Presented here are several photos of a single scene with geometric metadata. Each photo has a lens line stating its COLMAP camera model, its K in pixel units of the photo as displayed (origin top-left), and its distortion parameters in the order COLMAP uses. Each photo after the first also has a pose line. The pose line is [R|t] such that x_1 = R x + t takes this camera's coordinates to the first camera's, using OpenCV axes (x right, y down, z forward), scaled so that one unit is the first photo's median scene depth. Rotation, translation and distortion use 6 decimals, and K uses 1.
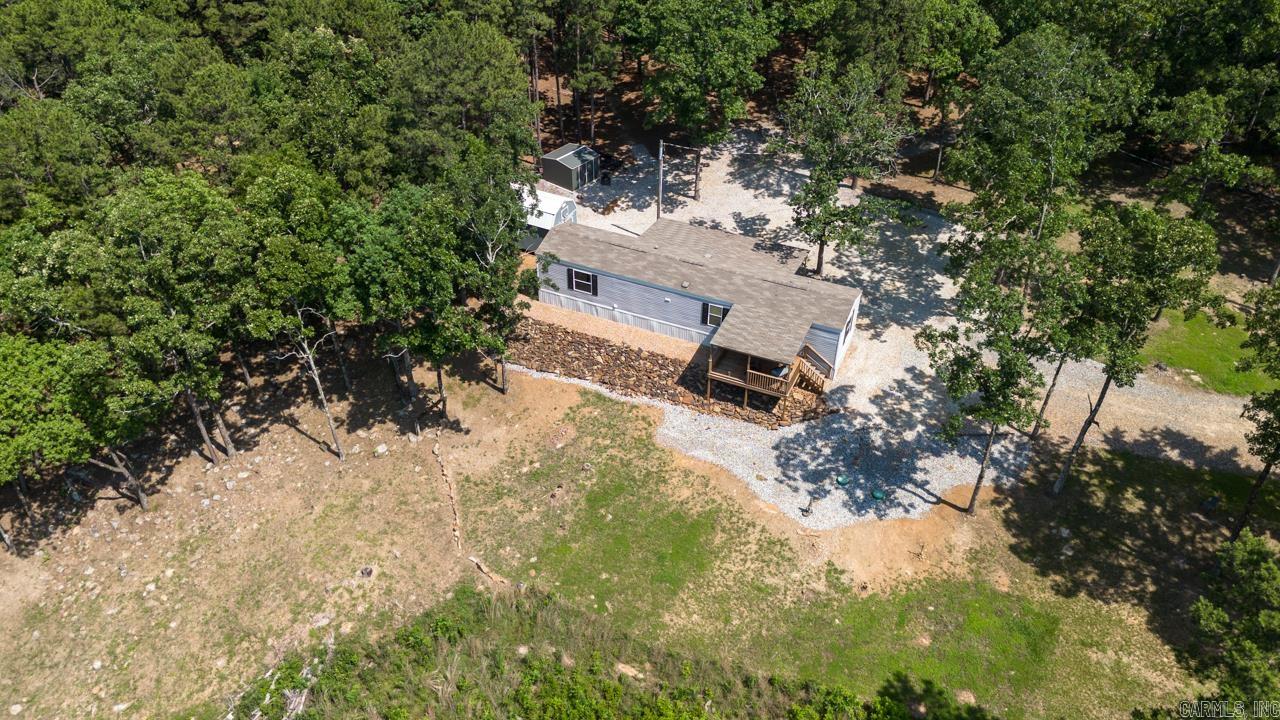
lens RADIAL K [[939.9, 0, 636.7], [0, 939.9, 350.6], [0, 0, 1]] dist [0.066616, -0.062444]
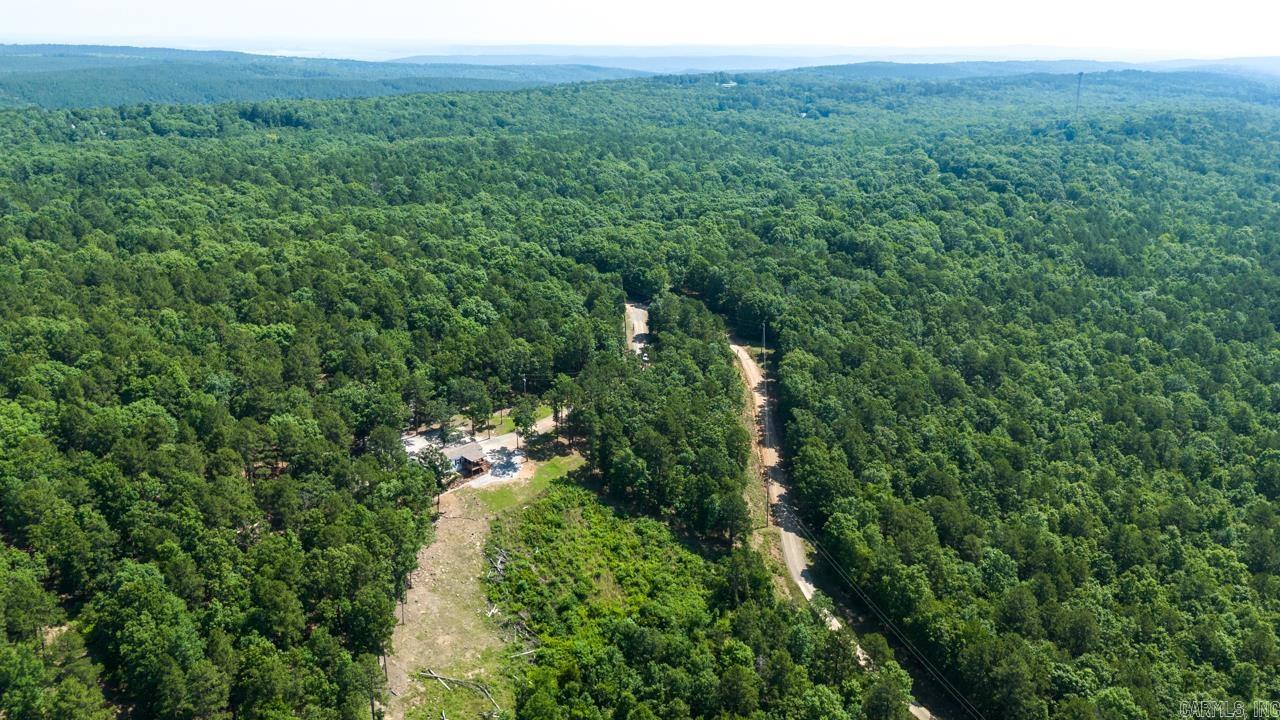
lens RADIAL K [[939.9, 0, 647.6], [0, 939.9, 360.3], [0, 0, 1]] dist [0.066616, -0.062444]
pose [[0.306317, -0.318485, 0.897072, -3.340369], [0.556253, 0.824627, 0.102825, -0.378912], [-0.772498, 0.467502, 0.429755, -1.667707]]
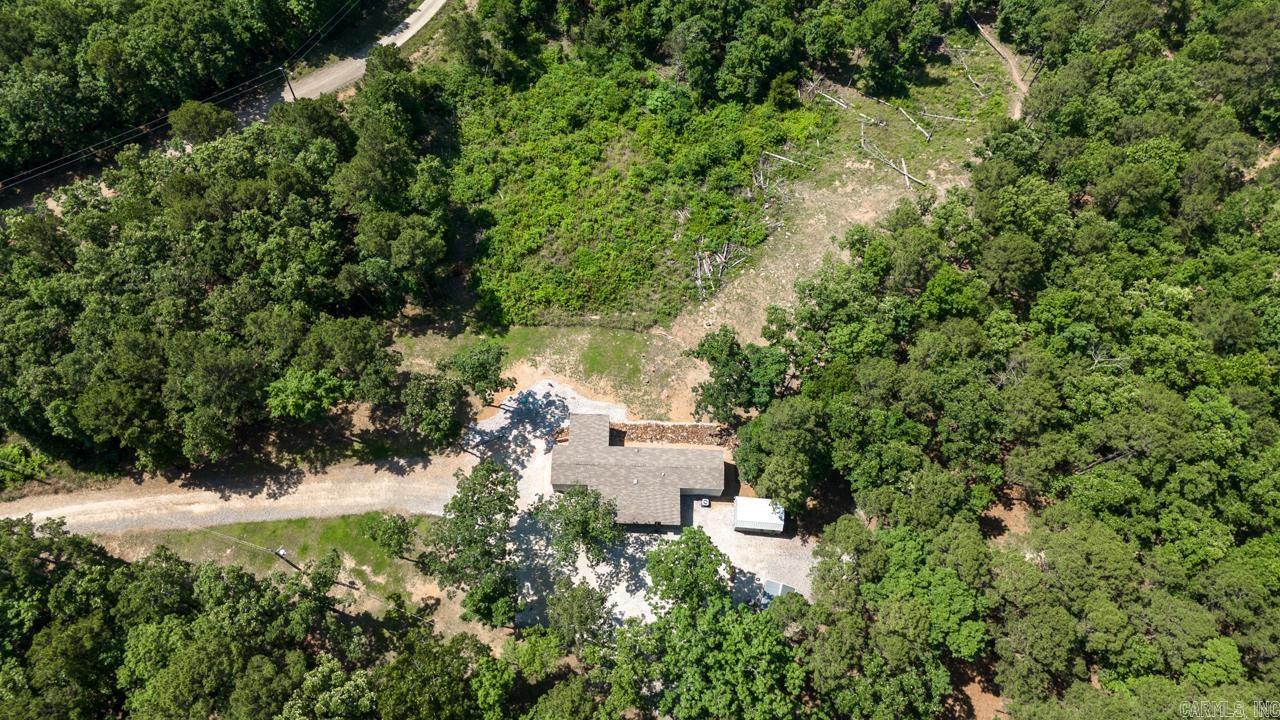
lens RADIAL K [[939.9, 0, 646.0], [0, 939.9, 354.3], [0, 0, 1]] dist [0.066616, -0.062444]
pose [[-0.919165, 0.345855, -0.188465, 0.347474], [-0.265527, -0.190698, 0.945055, -1.969544], [0.290913, 0.918705, 0.267117, 0.325379]]
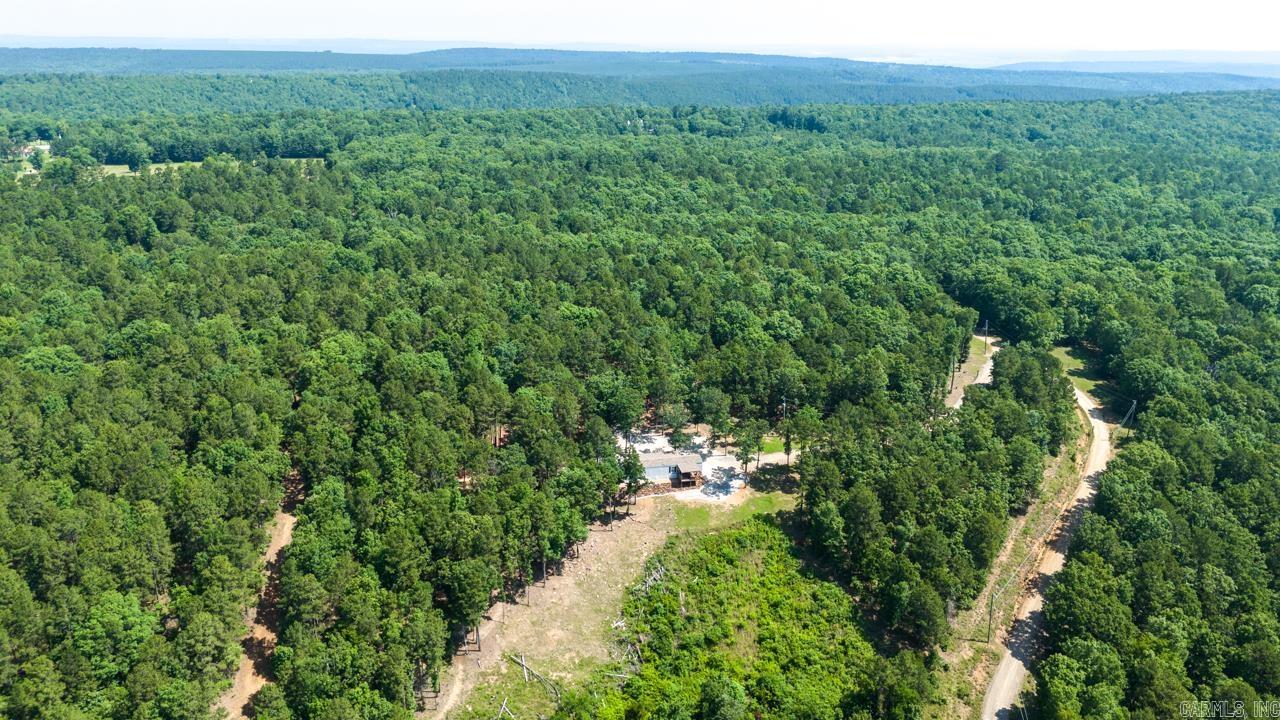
lens RADIAL K [[939.9, 0, 638.2], [0, 939.9, 348.3], [0, 0, 1]] dist [0.066616, -0.062444]
pose [[0.788937, -0.197286, 0.581942, -2.403155], [0.361765, 0.914656, -0.180364, 0.170709], [-0.496693, 0.352822, 0.792977, -2.440954]]
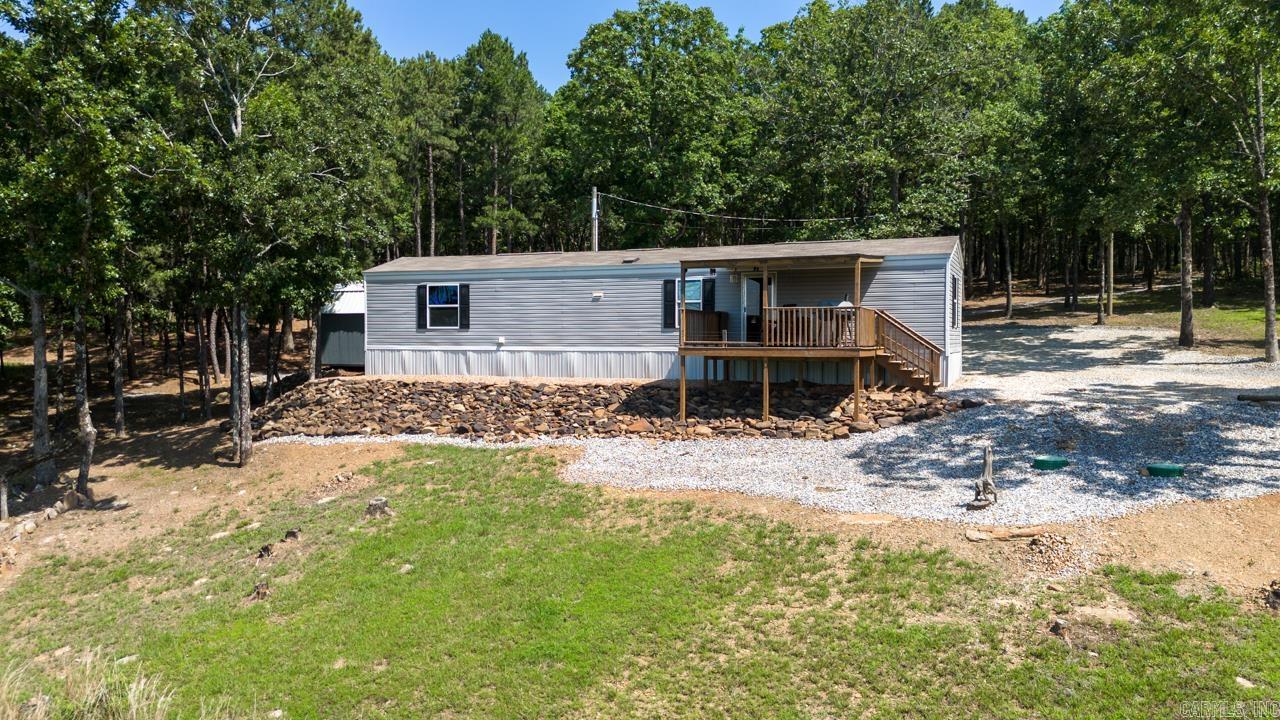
lens RADIAL K [[939.9, 0, 638.3], [0, 939.9, 361.5], [0, 0, 1]] dist [0.066616, -0.062444]
pose [[0.999541, -0.012801, 0.027460, 0.043829], [0.026183, 0.821014, -0.570307, 0.294301], [-0.015245, 0.570764, 0.820972, 0.631366]]
